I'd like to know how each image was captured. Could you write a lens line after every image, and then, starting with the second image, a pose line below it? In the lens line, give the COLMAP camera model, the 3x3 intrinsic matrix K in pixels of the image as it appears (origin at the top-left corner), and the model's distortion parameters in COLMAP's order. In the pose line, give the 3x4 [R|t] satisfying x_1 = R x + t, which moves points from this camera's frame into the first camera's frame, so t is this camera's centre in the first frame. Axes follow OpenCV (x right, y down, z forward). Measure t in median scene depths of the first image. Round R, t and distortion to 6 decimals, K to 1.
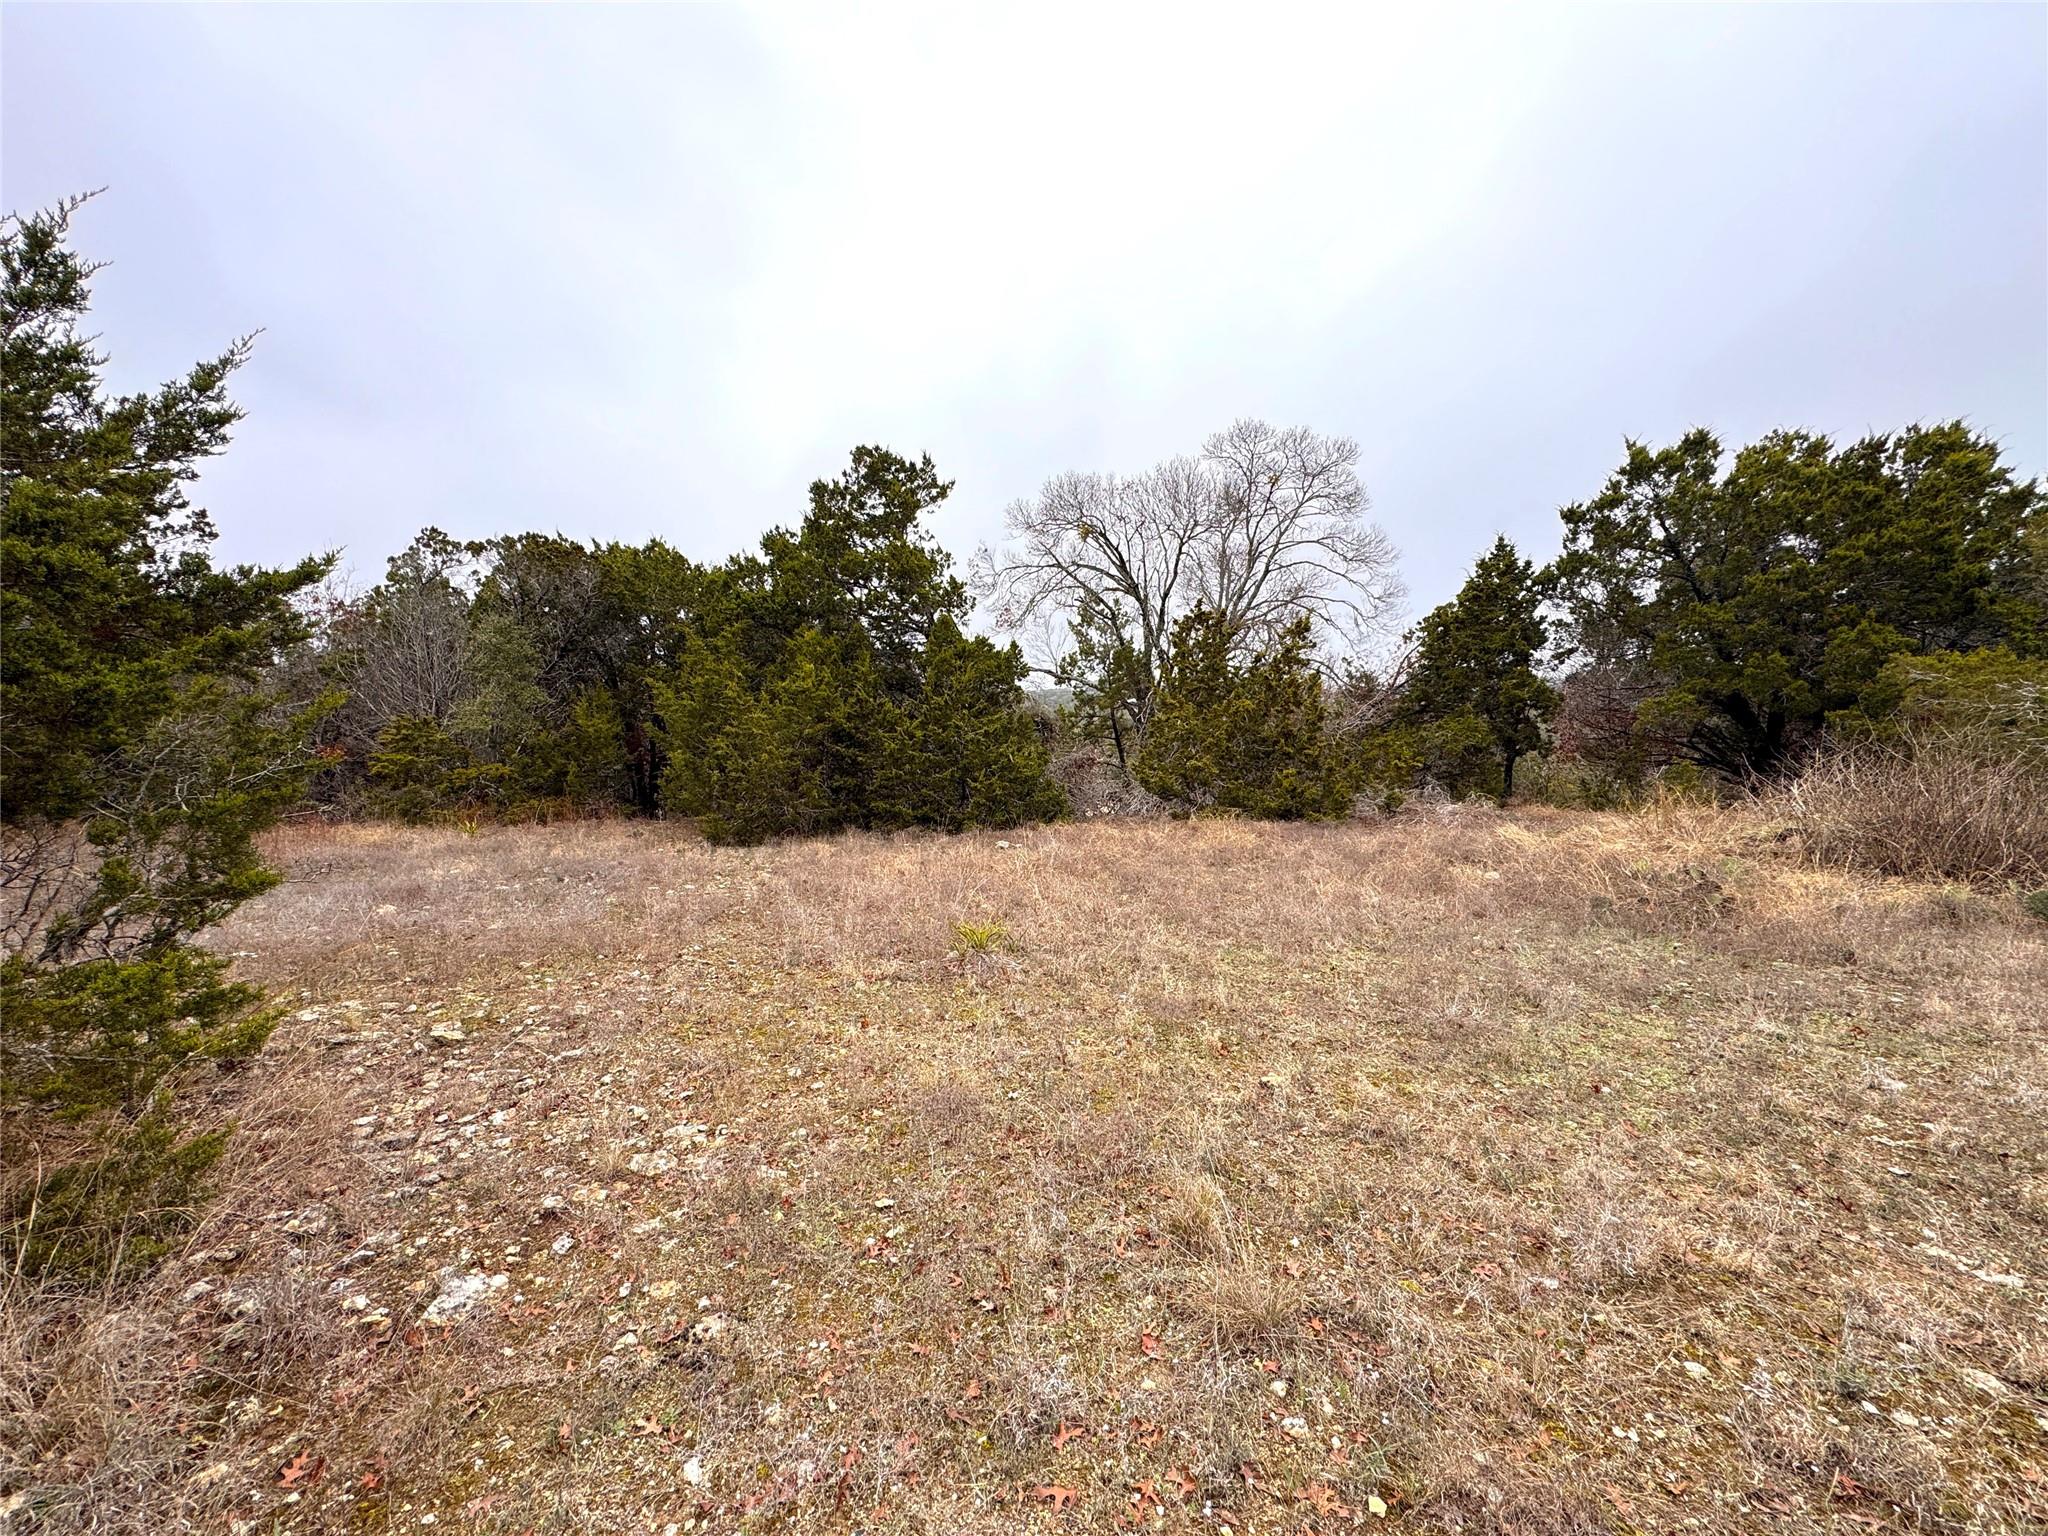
lens RADIAL K [[840.7, 0, 1024.0], [0, 840.7, 768.0], [0, 0, 1]] dist [0.009329, -0.000010]
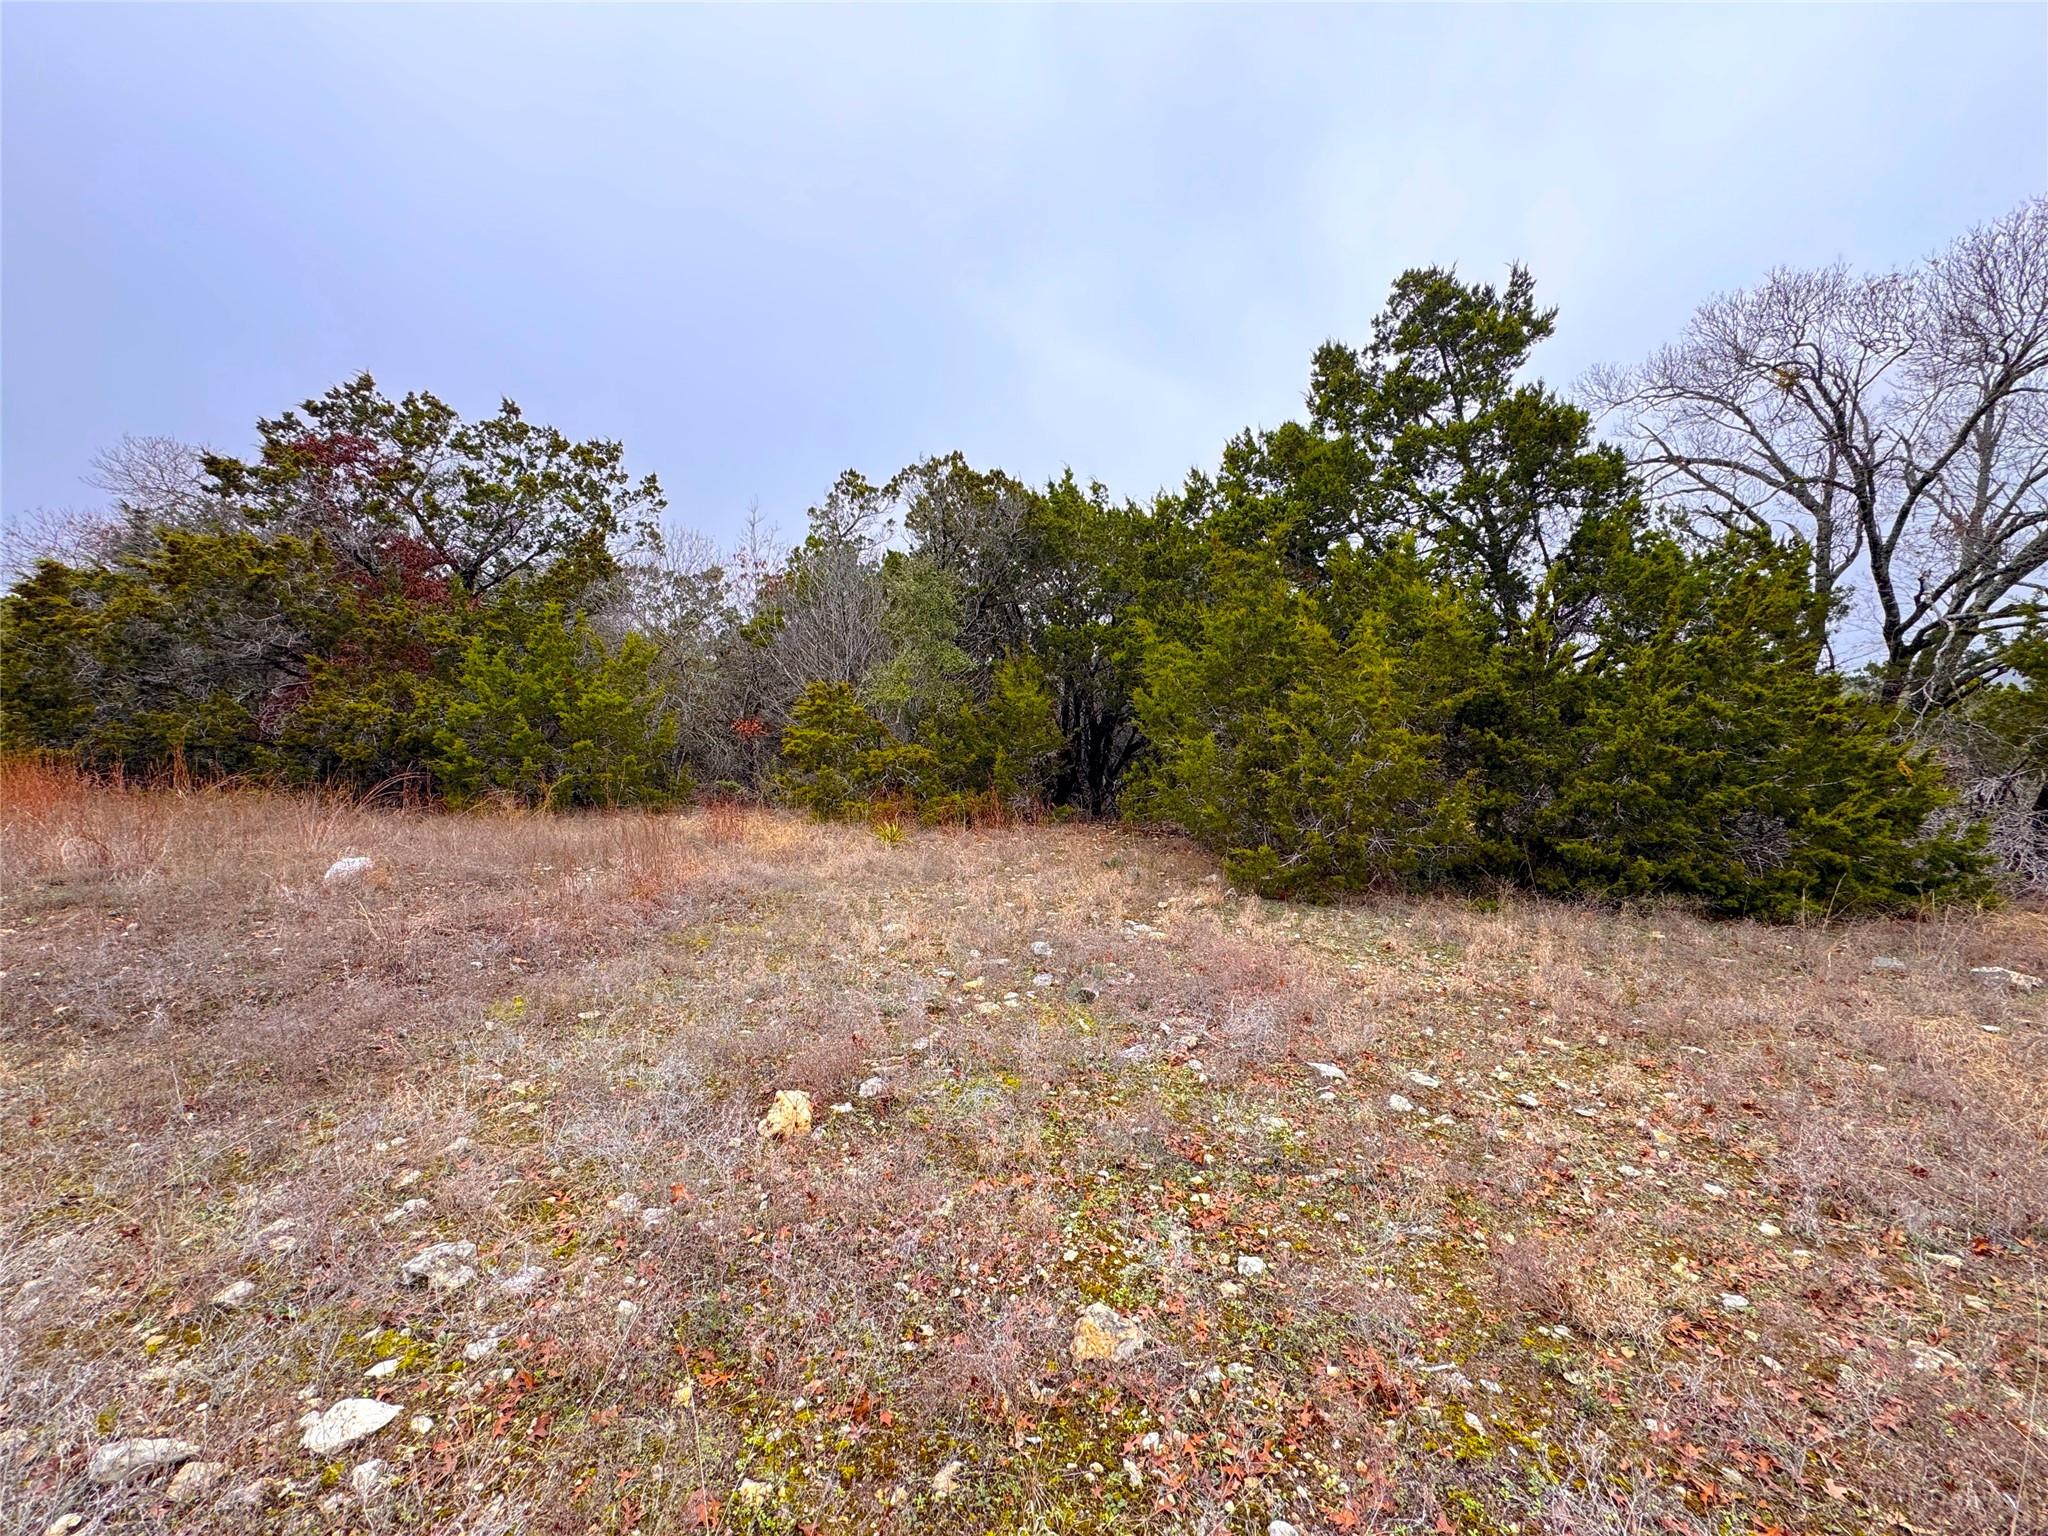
lens RADIAL K [[840.7, 0, 1024.0], [0, 840.7, 768.0], [0, 0, 1]] dist [0.009329, -0.000010]
pose [[0.925612, 0.038899, -0.376471, -0.214399], [-0.033352, 0.999218, 0.021242, -0.003200], [0.377003, -0.007106, 0.926185, 0.285308]]
